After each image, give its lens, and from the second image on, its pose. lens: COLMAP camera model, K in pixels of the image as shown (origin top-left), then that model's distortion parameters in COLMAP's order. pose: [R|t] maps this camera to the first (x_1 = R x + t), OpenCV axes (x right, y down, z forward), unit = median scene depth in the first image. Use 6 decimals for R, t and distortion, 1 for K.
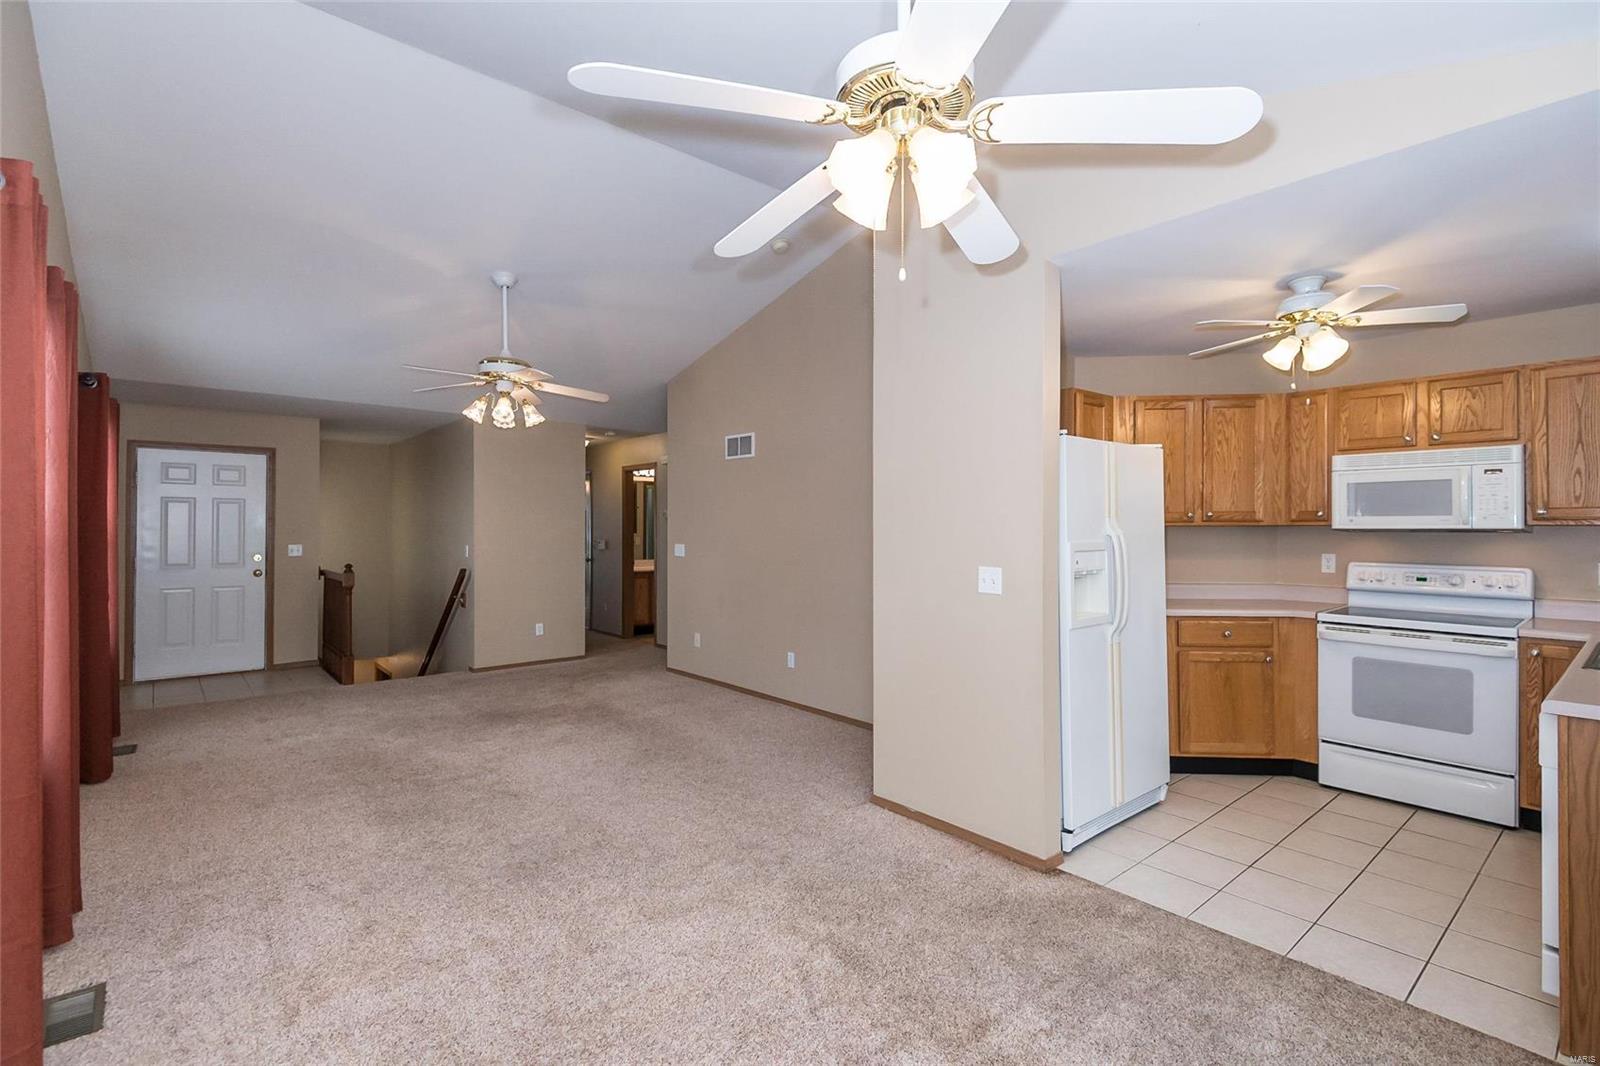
lens RADIAL K [[729.5, 0, 805.0], [0, 729.5, 526.2], [0, 0, 1]] dist [0.033793, -0.016200]
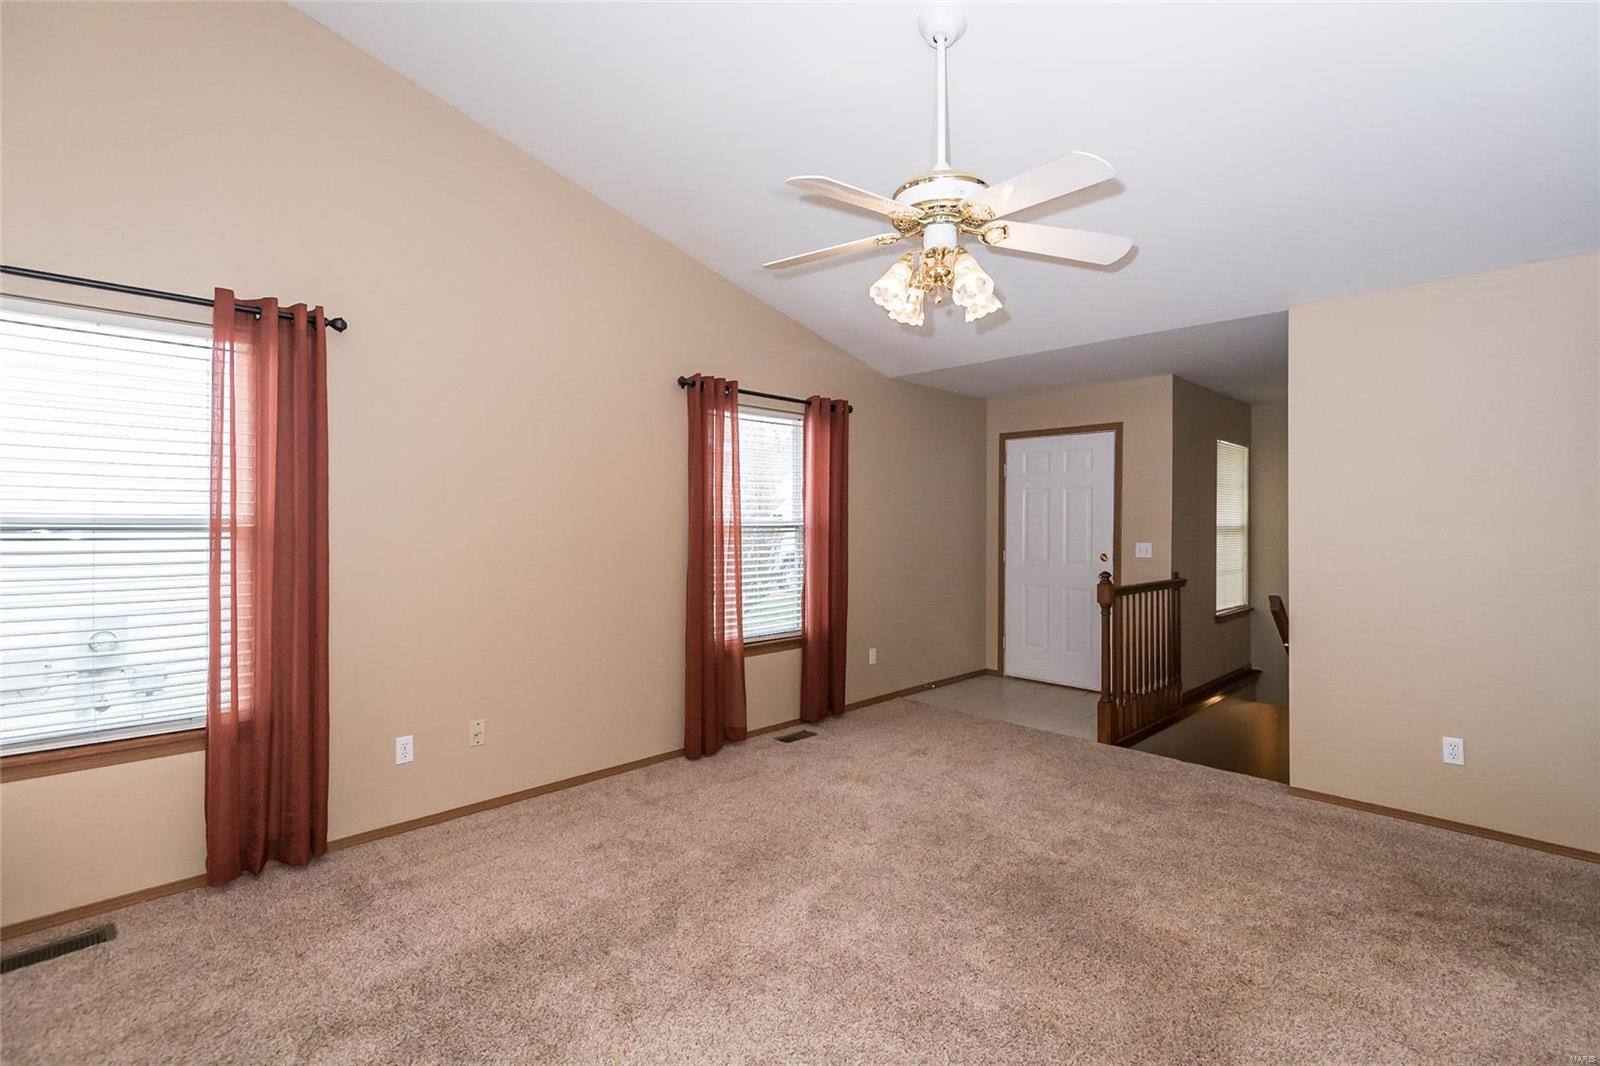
lens RADIAL K [[729.5, 0, 805.0], [0, 729.5, 526.2], [0, 0, 1]] dist [0.033793, -0.016200]
pose [[0.066668, 0.005162, -0.997762, 0.067232], [-0.000300, 0.999987, 0.005153, 0.004441], [0.997775, -0.000044, 0.066669, 0.703802]]
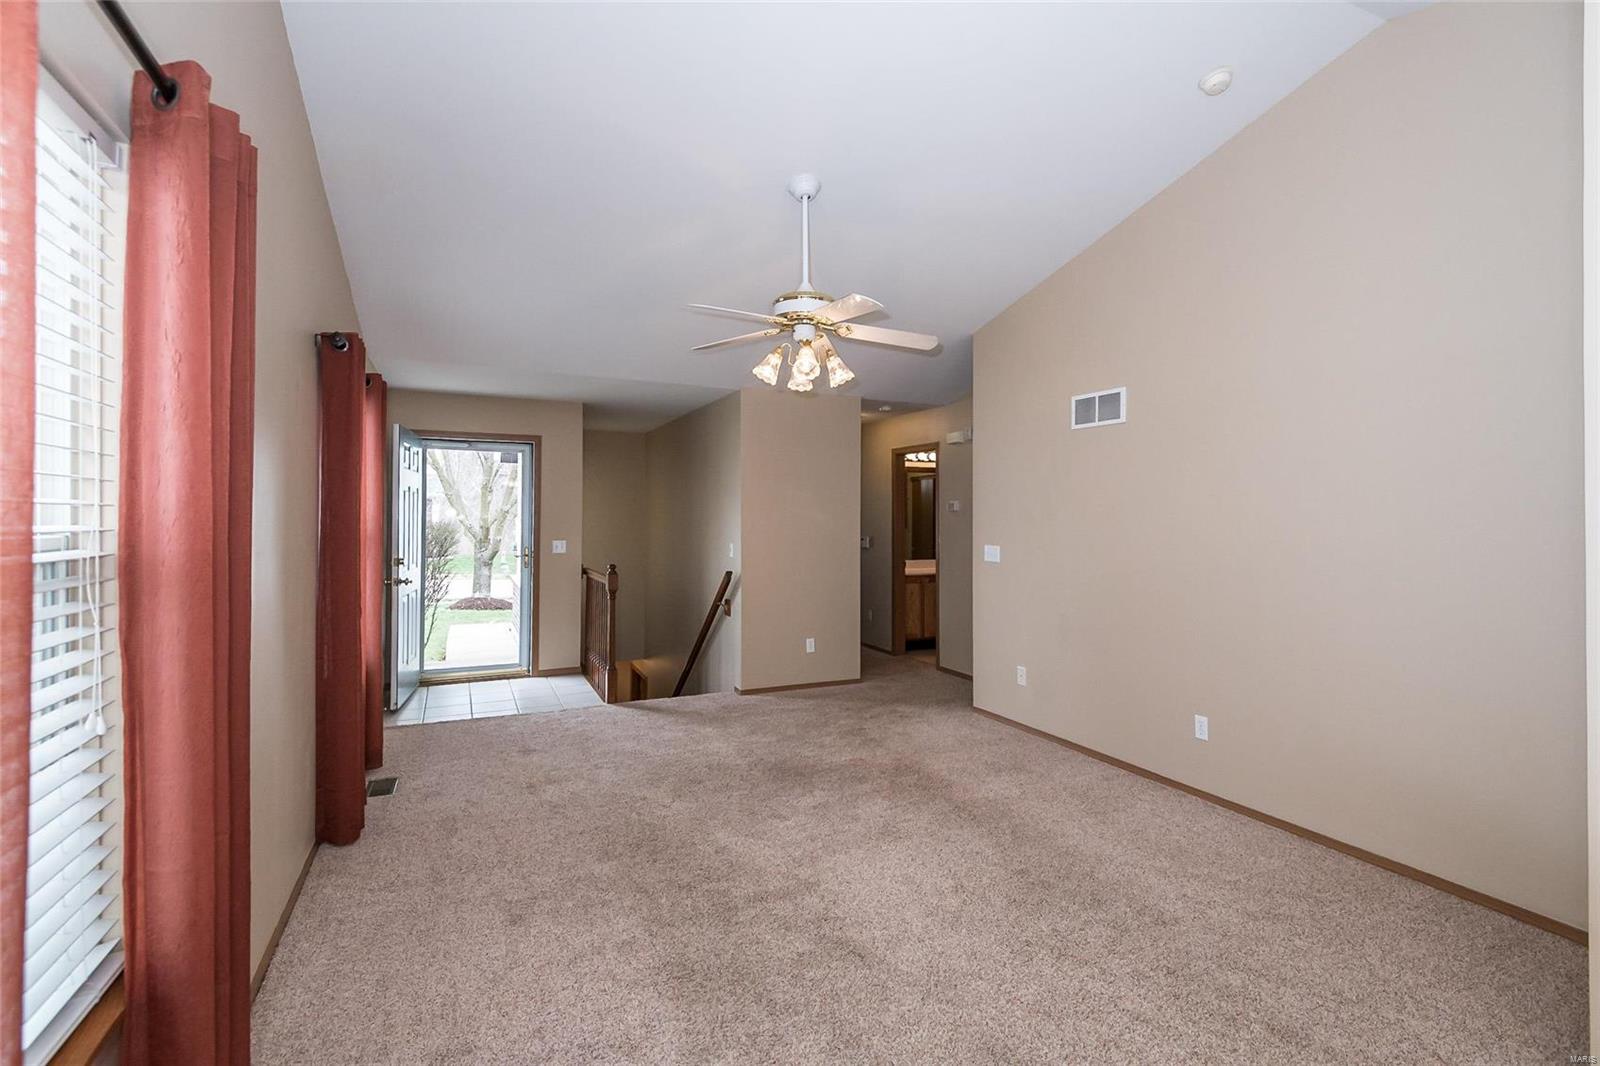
lens RADIAL K [[747.2, 0, 800.9], [0, 747.2, 516.6], [0, 0, 1]] dist [0.065445, -0.040896]
pose [[0.958098, 0.001044, -0.286437, -0.158764], [-0.001629, 0.999997, -0.001803, -0.004237], [0.286434, 0.002194, 0.958097, 0.224755]]
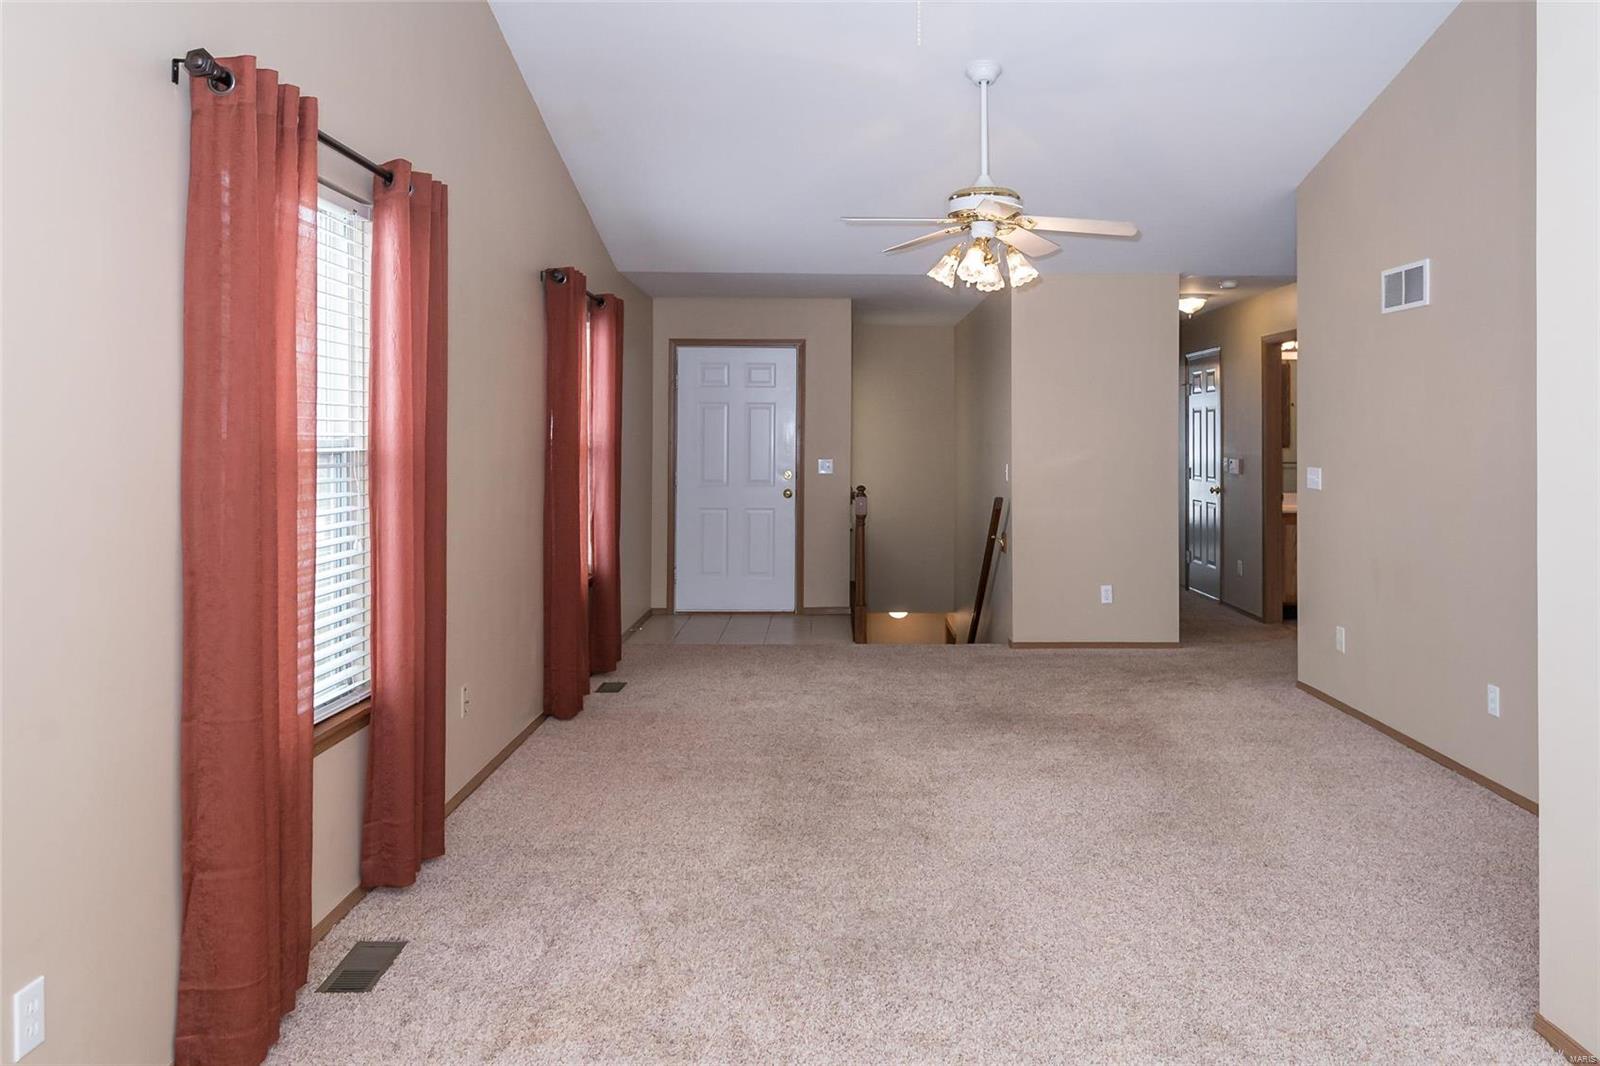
lens RADIAL K [[1131.9, 0, 866.3], [0, 1131.9, 435.9], [0, 0, 1]] dist [0.066223, -0.056814]
pose [[0.775146, 0.000264, -0.631783, 0.136221], [-0.000221, 1.000000, 0.000147, -0.000577], [0.631783, 0.000026, 0.775146, 0.097639]]
